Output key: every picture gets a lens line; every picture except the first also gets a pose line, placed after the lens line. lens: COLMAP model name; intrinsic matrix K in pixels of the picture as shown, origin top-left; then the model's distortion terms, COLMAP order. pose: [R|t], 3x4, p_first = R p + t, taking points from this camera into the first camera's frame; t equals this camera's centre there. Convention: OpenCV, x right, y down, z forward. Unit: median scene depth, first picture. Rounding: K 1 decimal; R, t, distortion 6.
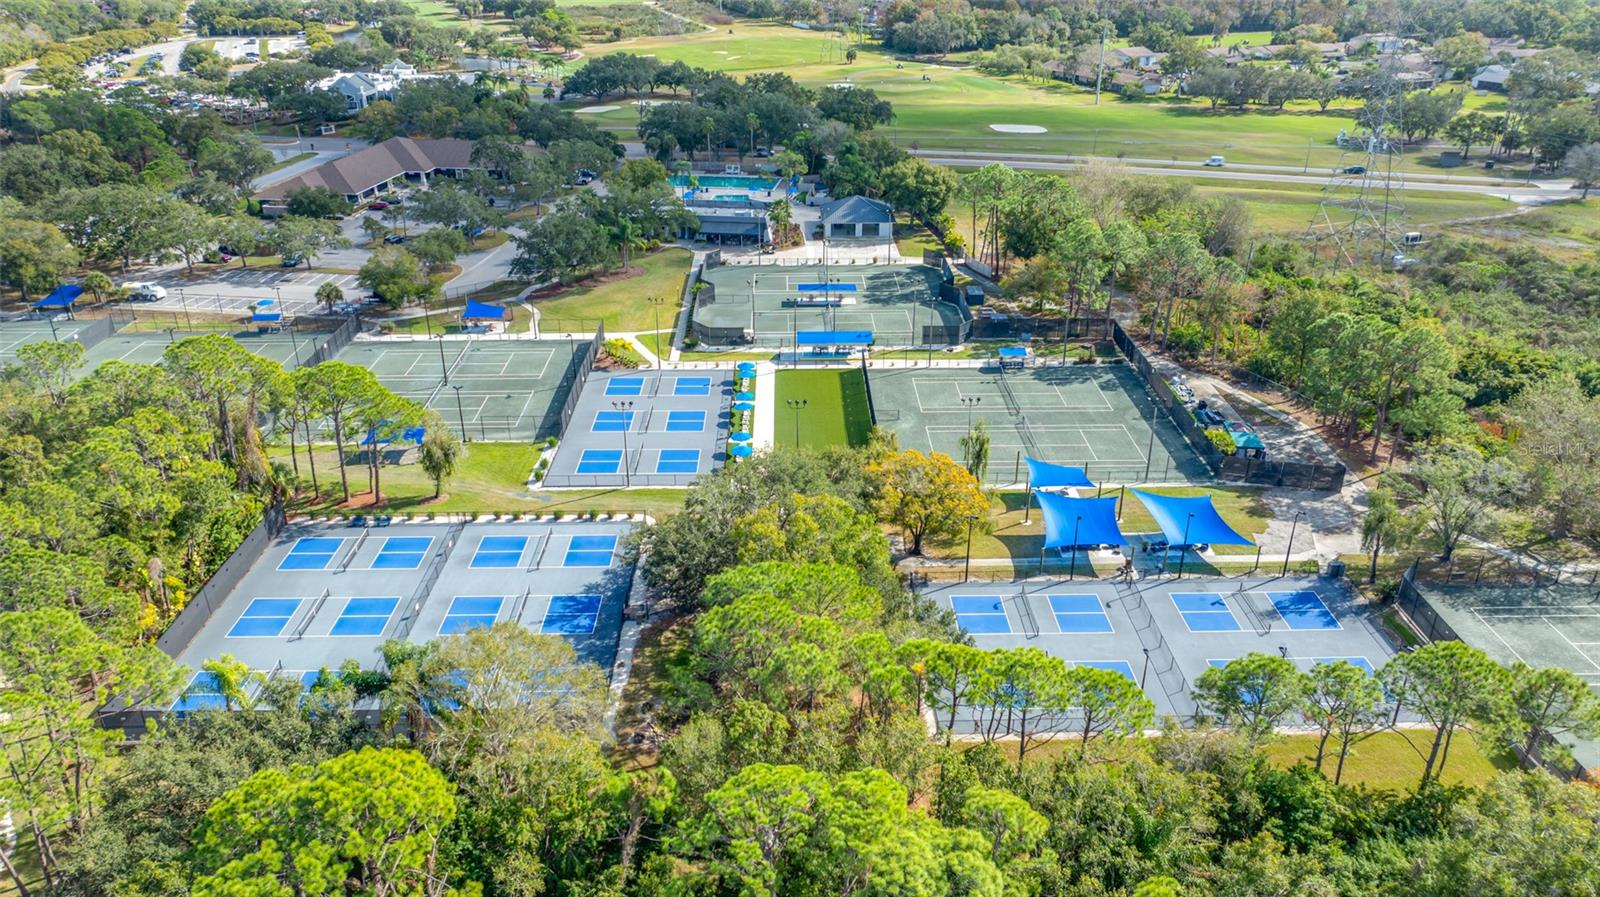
lens RADIAL K [[1129.5, 0, 800.0], [0, 1129.5, 448.5], [0, 0, 1]] dist [-0.048341, 0.058080]
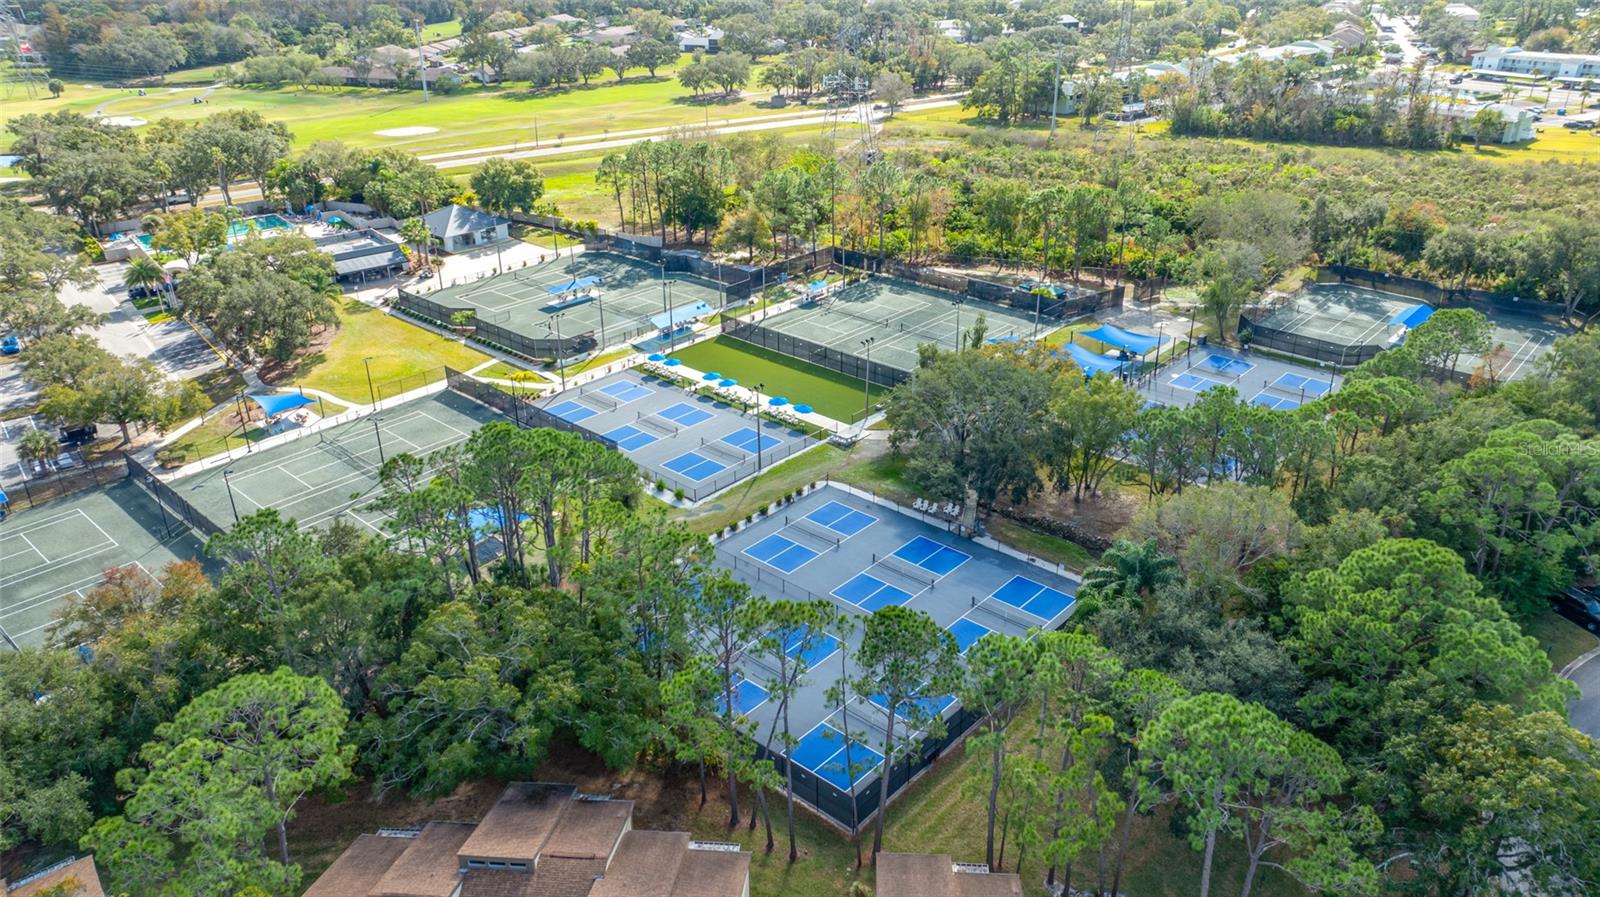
lens RADIAL K [[1103.6, 0, 800.0], [0, 1103.6, 448.5], [0, 0, 1]] dist [-0.016747, 0.003155]
pose [[0.673788, -0.326653, 0.662802, -0.555986], [0.322038, 0.937128, 0.134476, -0.076220], [-0.665057, 0.122839, 0.736620, 0.169770]]
